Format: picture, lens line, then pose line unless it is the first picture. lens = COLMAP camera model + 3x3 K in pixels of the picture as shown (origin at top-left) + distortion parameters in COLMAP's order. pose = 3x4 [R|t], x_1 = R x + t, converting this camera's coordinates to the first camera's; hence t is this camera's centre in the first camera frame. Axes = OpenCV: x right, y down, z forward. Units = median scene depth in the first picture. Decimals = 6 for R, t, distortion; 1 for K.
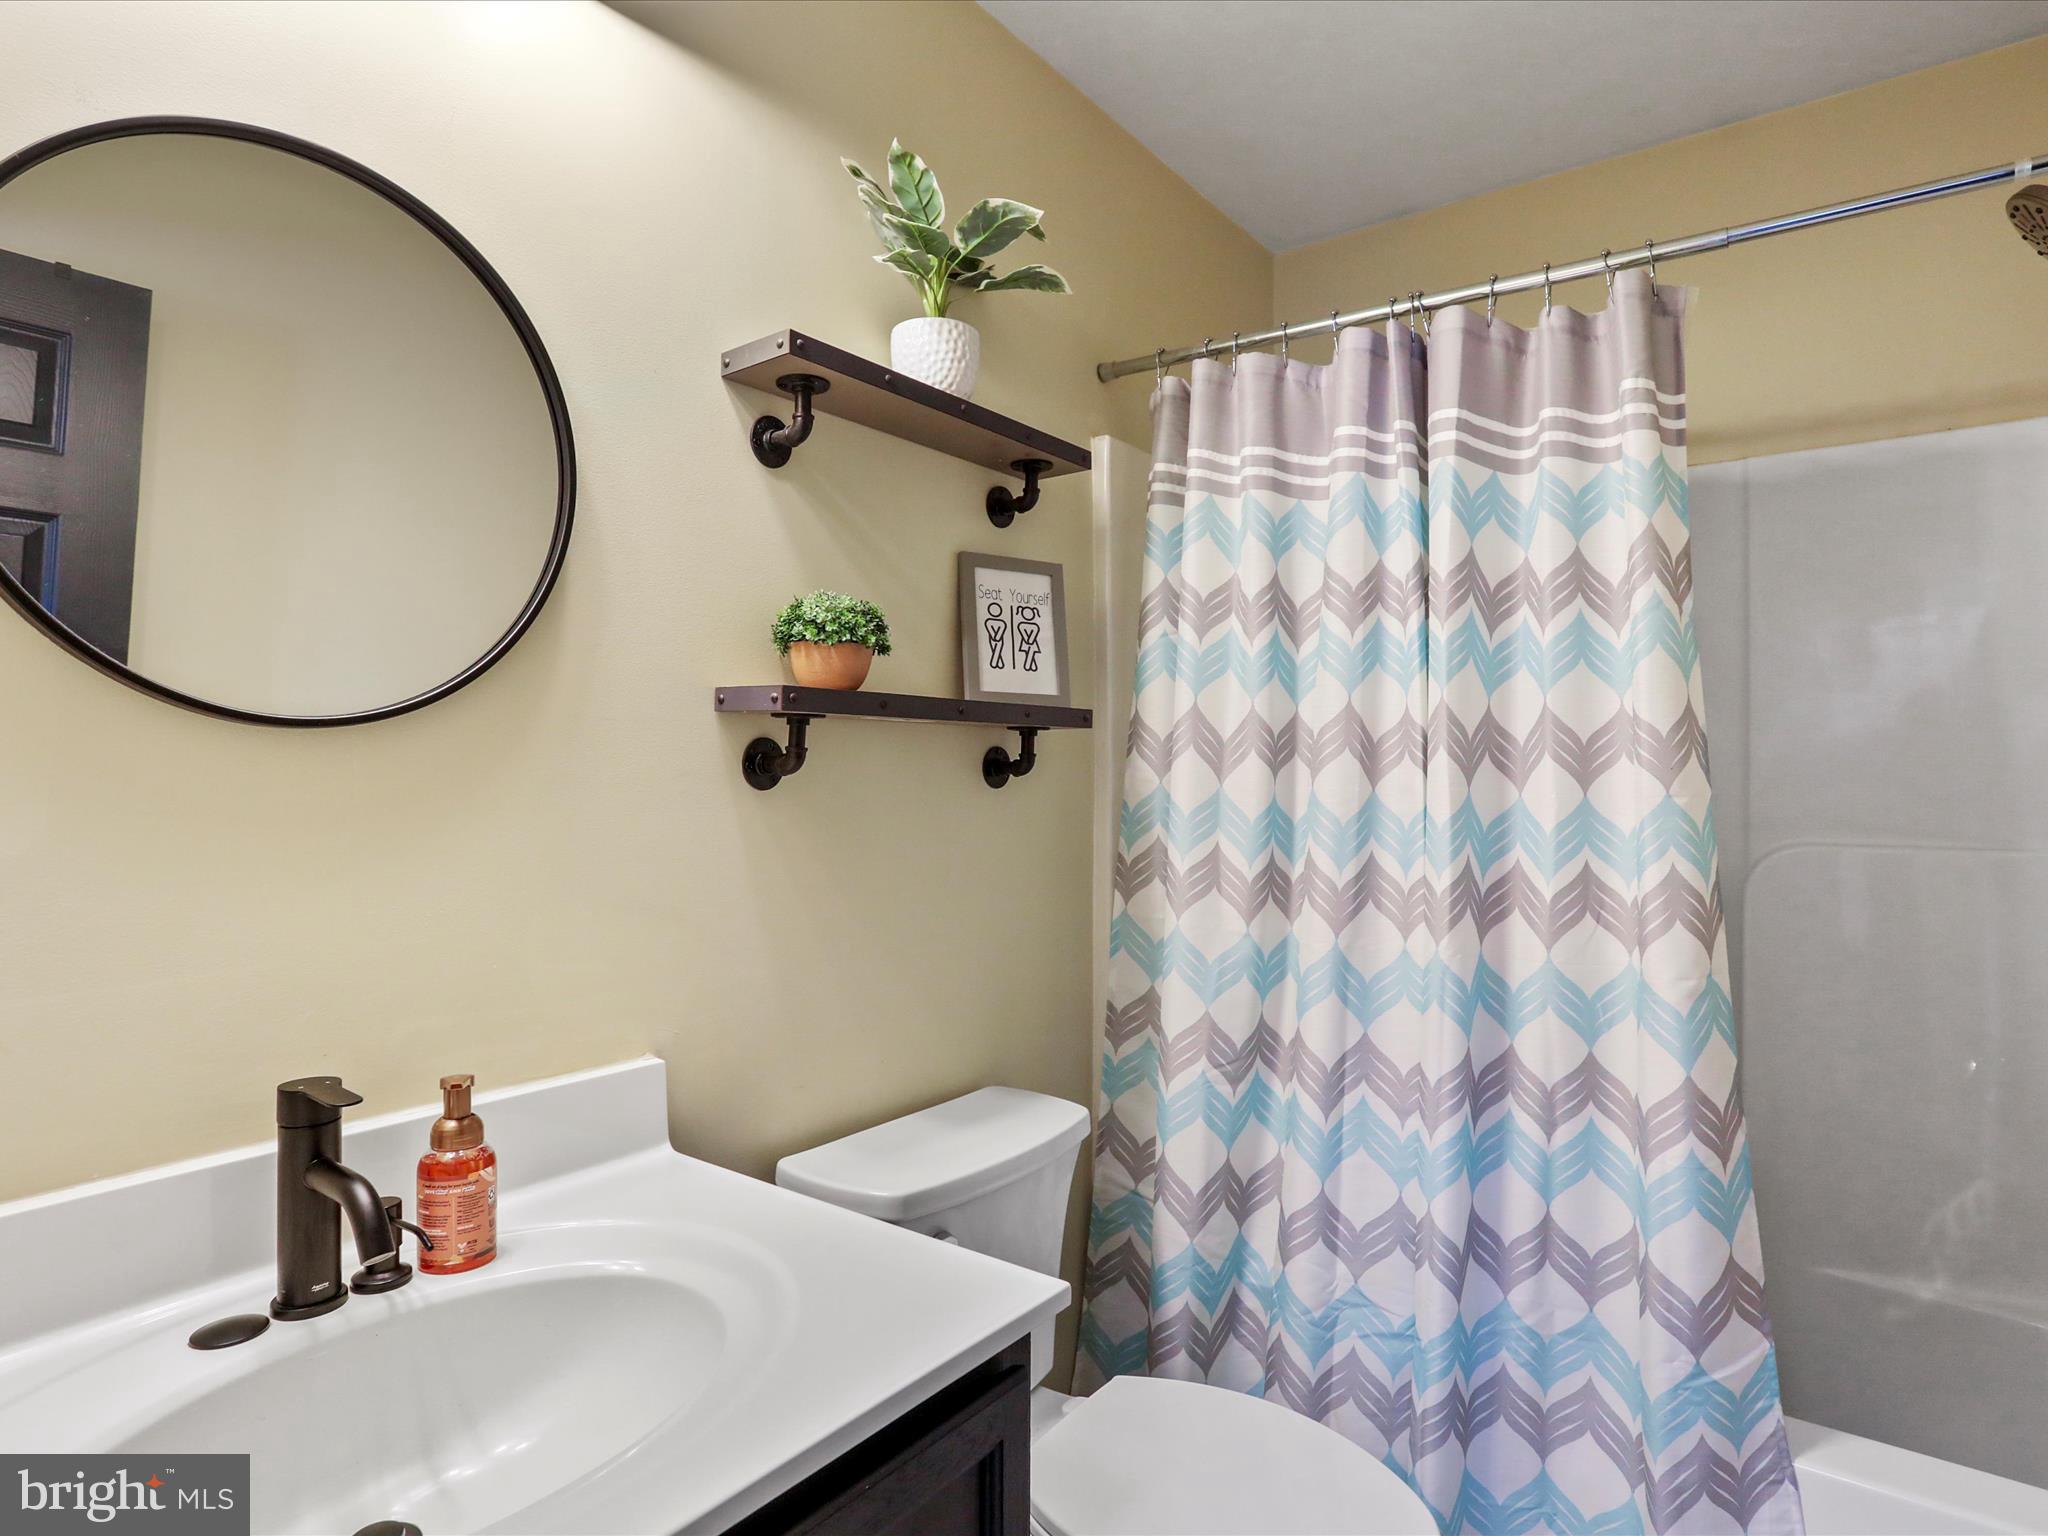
lens RADIAL K [[1111.9, 0, 1024.0], [0, 1111.9, 768.0], [0, 0, 1]] dist [-0.057733, 0.025114]
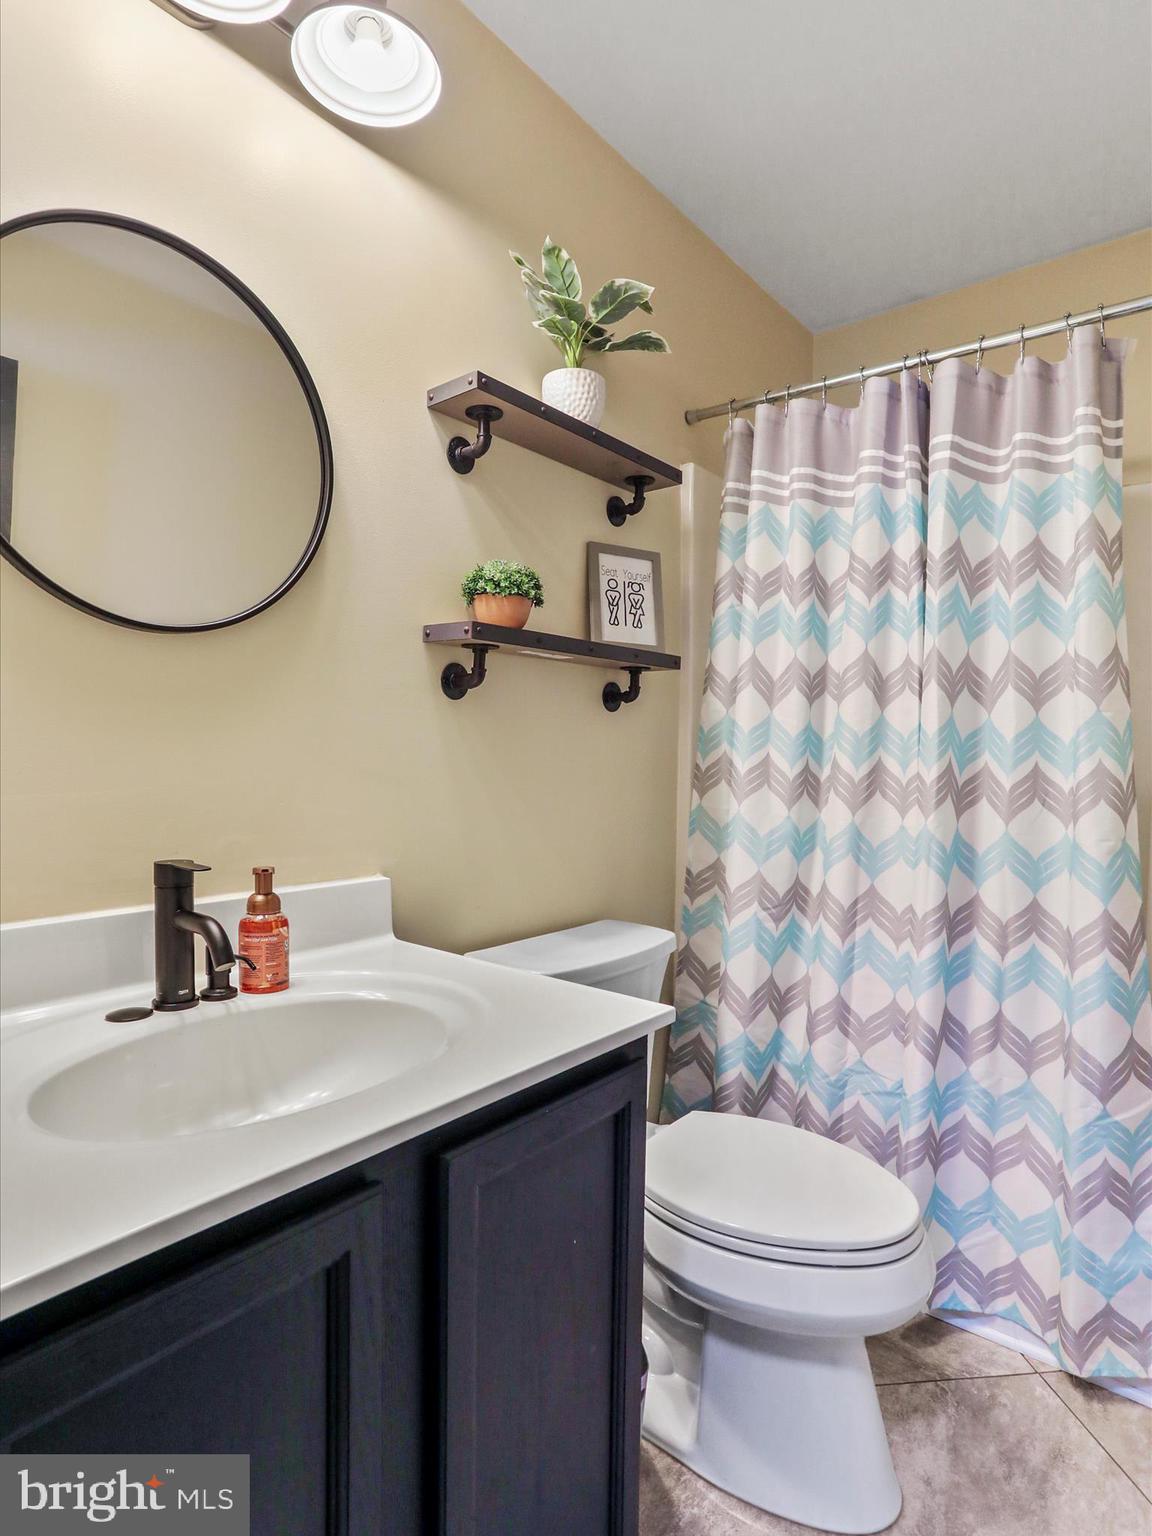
lens RADIAL K [[833.9, 0, 559.3], [0, 833.9, 814.1], [0, 0, 1]] dist [-0.057733, 0.025114]
pose [[0.998645, 0.012469, -0.050525, -0.038978], [-0.009676, 0.998432, 0.055142, 0.097303], [0.051133, -0.054578, 0.997199, -0.073193]]
